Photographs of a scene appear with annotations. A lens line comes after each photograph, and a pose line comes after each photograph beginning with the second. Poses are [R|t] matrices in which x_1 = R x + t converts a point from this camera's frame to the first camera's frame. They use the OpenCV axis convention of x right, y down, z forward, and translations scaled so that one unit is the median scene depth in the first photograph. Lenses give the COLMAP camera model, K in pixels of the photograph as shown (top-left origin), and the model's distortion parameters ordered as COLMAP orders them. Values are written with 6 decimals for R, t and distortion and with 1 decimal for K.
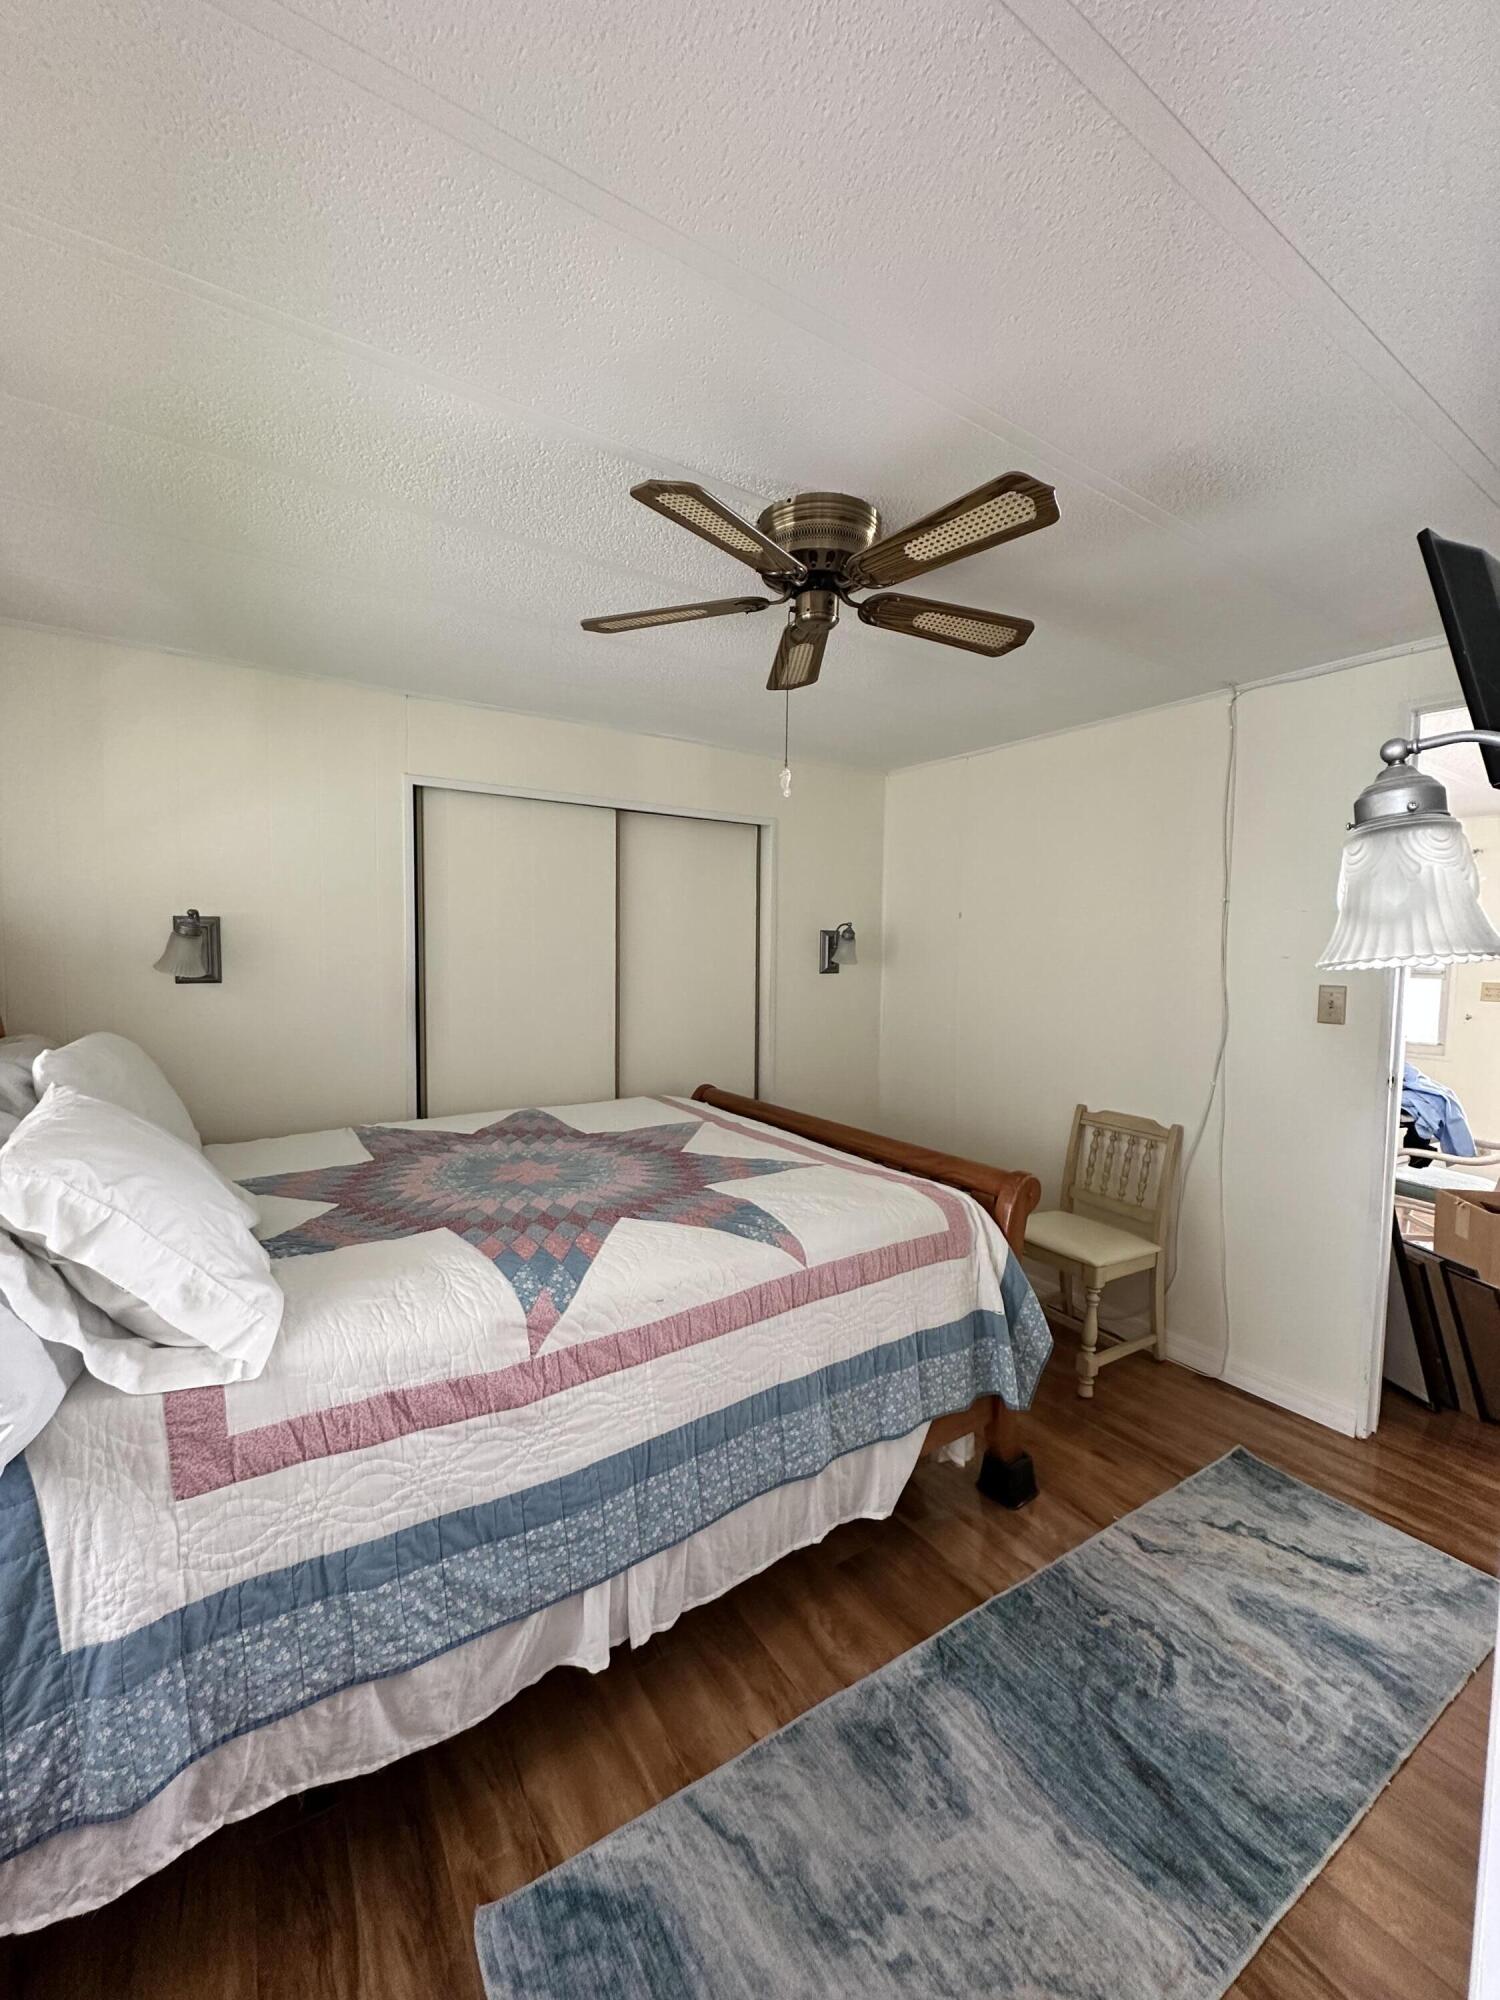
lens RADIAL K [[785.4, 0, 746.4], [0, 785.4, 1006.9], [0, 0, 1]] dist [-0.008412, 0.000649]
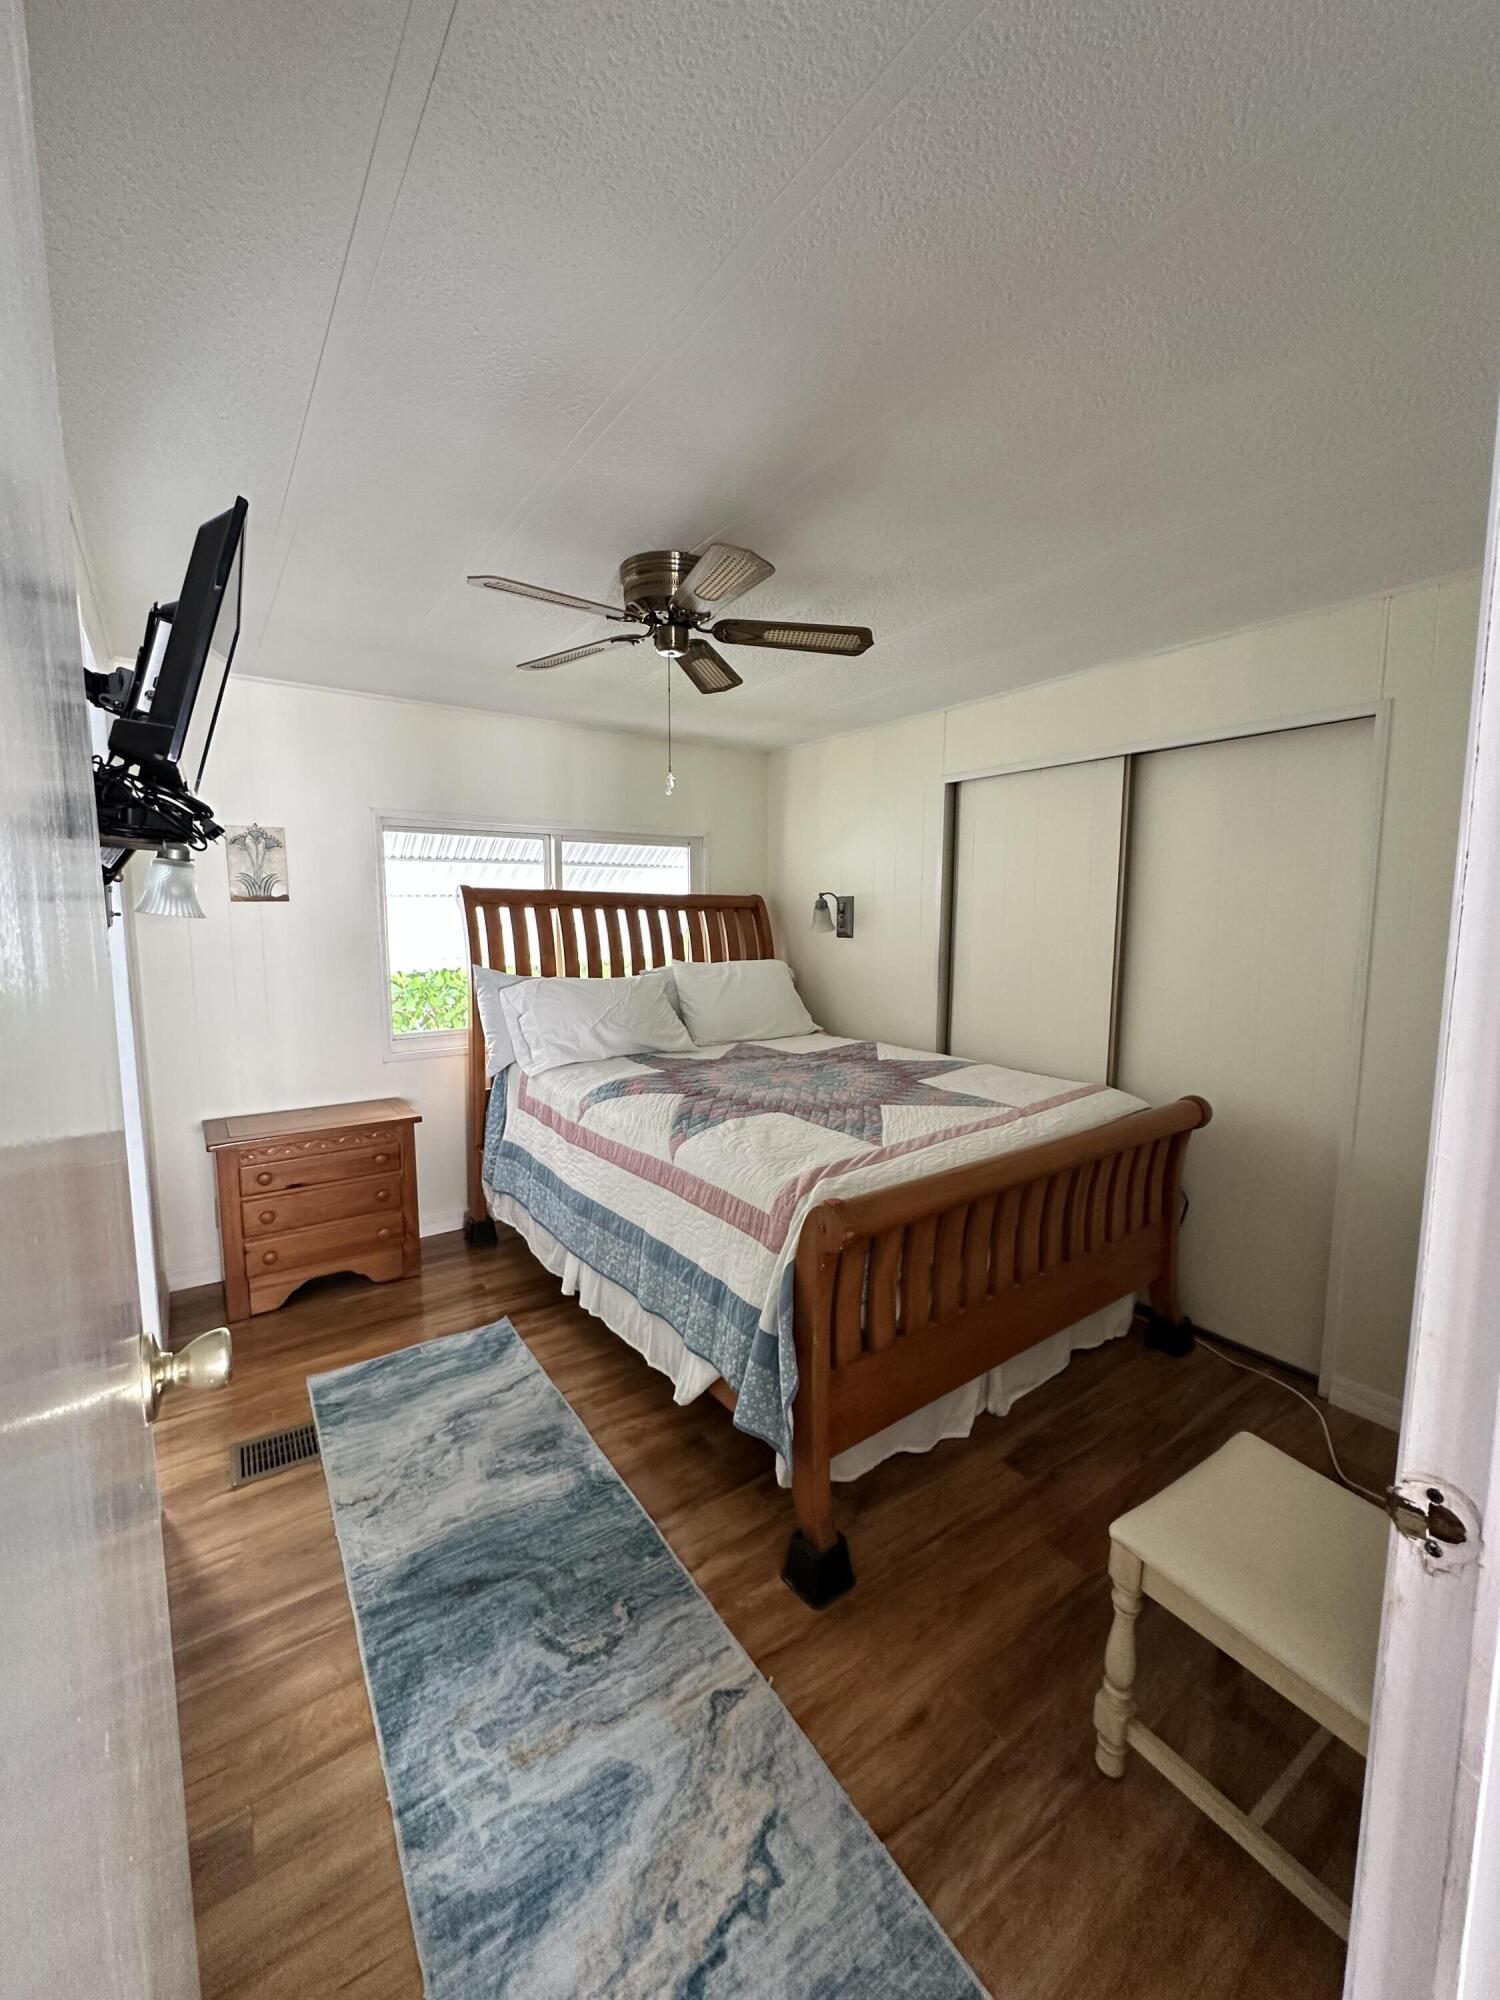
lens RADIAL K [[785.4, 0, 743.6], [0, 785.4, 994.9], [0, 0, 1]] dist [-0.008412, 0.000649]
pose [[0.038601, 0.097170, -0.994519, 1.494586], [-0.078376, 0.992489, 0.093930, -0.076268], [0.996176, 0.074321, 0.045927, 1.164993]]
